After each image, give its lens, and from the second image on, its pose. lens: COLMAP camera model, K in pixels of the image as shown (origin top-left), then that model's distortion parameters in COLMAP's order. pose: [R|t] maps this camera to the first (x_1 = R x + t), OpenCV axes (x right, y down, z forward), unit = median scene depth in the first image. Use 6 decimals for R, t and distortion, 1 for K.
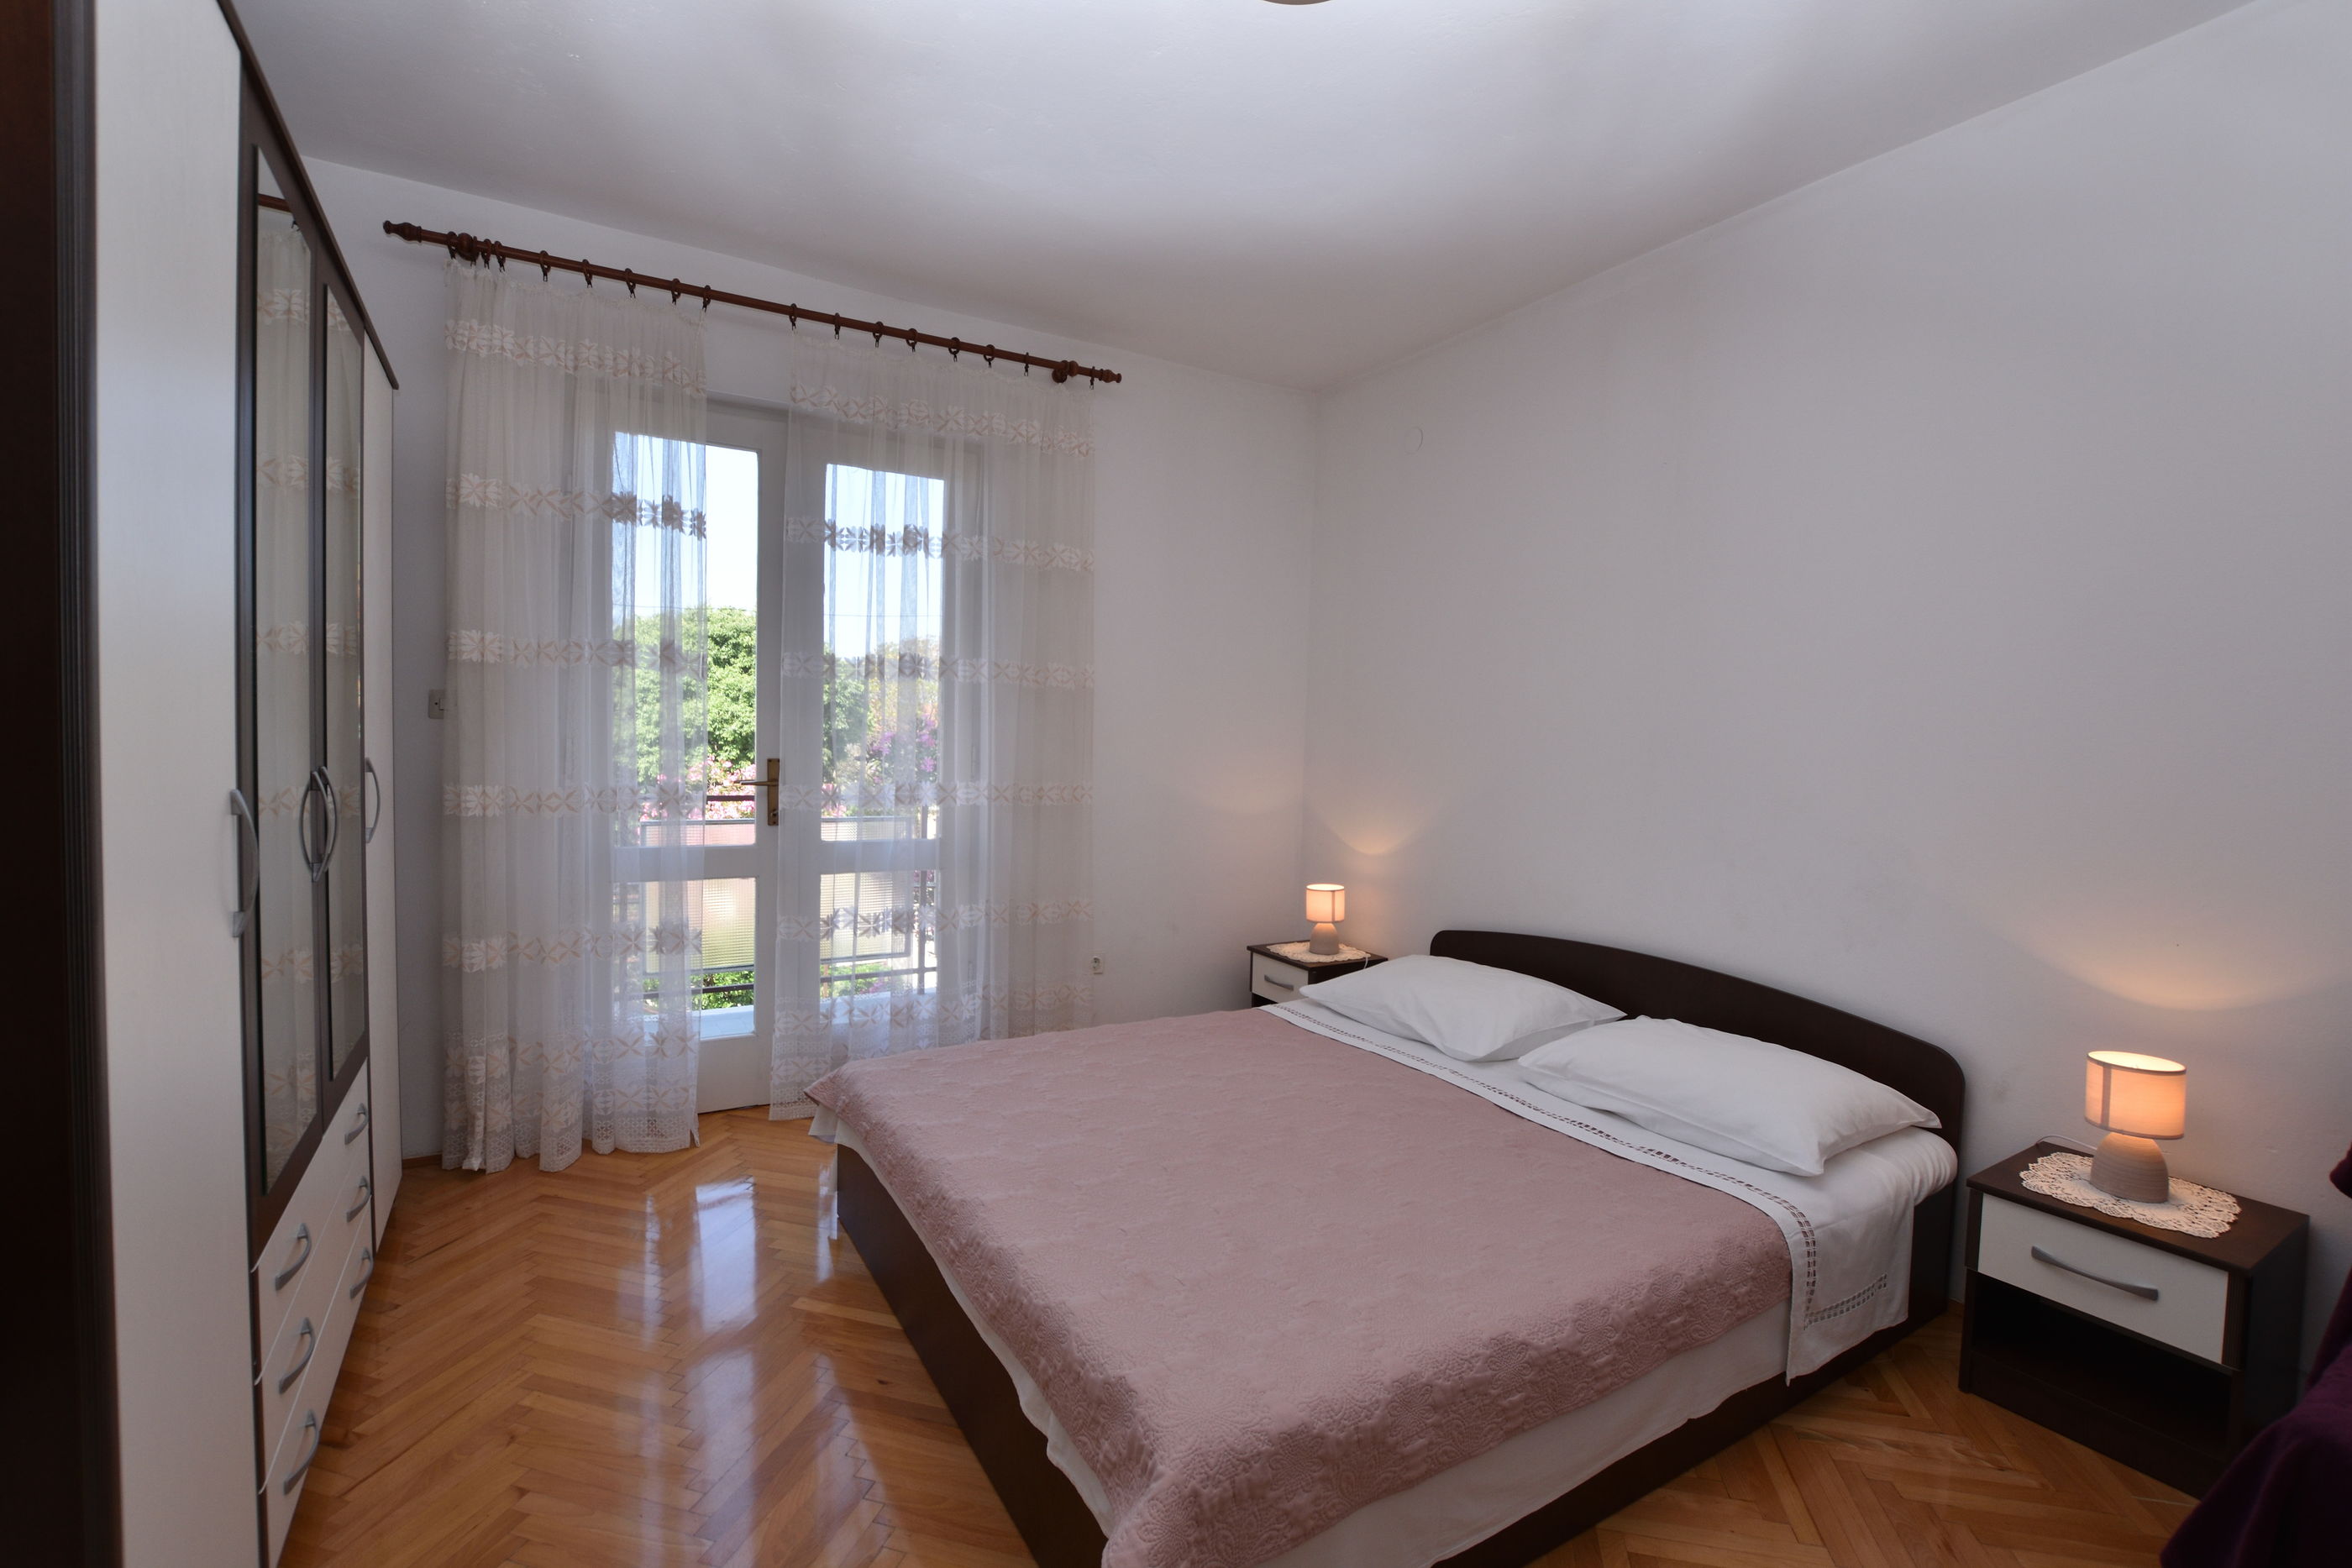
lens RADIAL K [[1068.7, 0, 1181.9], [0, 1068.7, 786.0], [0, 0, 1]] dist [0.000649, 0.000150]
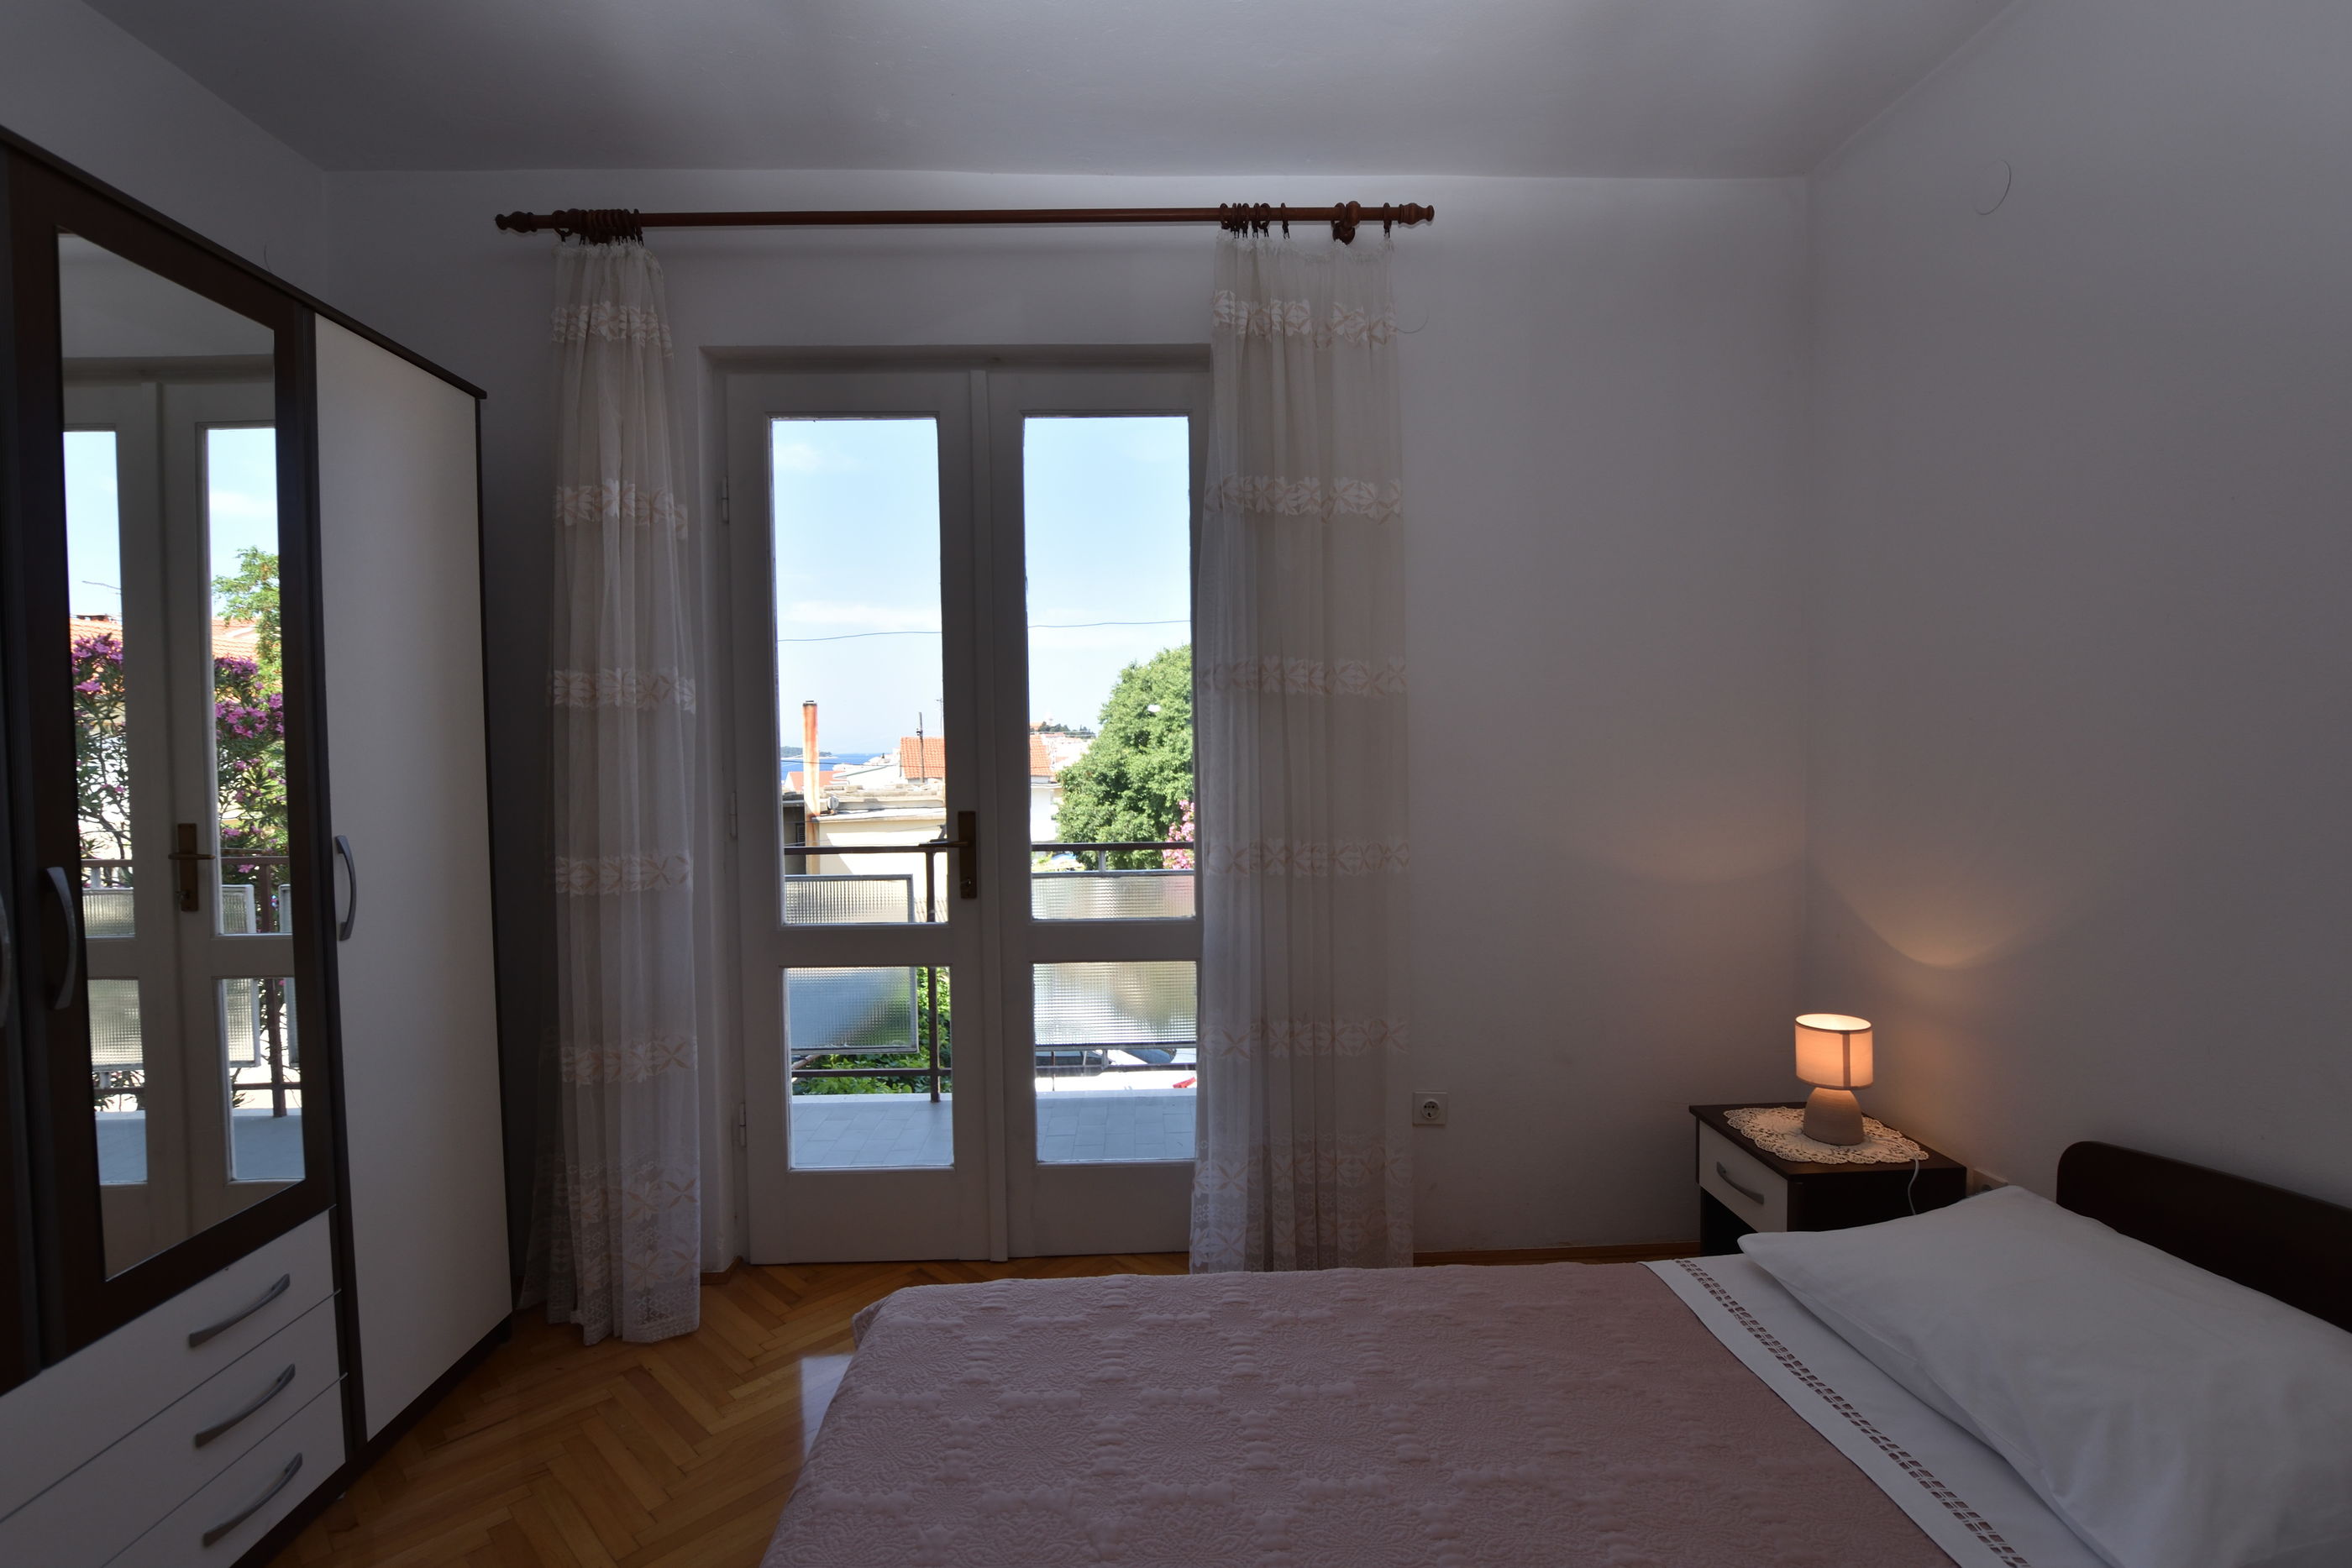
lens RADIAL K [[1089.4, 0, 1186.7], [0, 1089.4, 783.8], [0, 0, 1]] dist [-0.012576, -0.000002]
pose [[0.875875, -0.021477, -0.482060, 0.121558], [0.013779, 0.999715, -0.019505, -0.025612], [0.482341, 0.010442, 0.875921, 0.357705]]
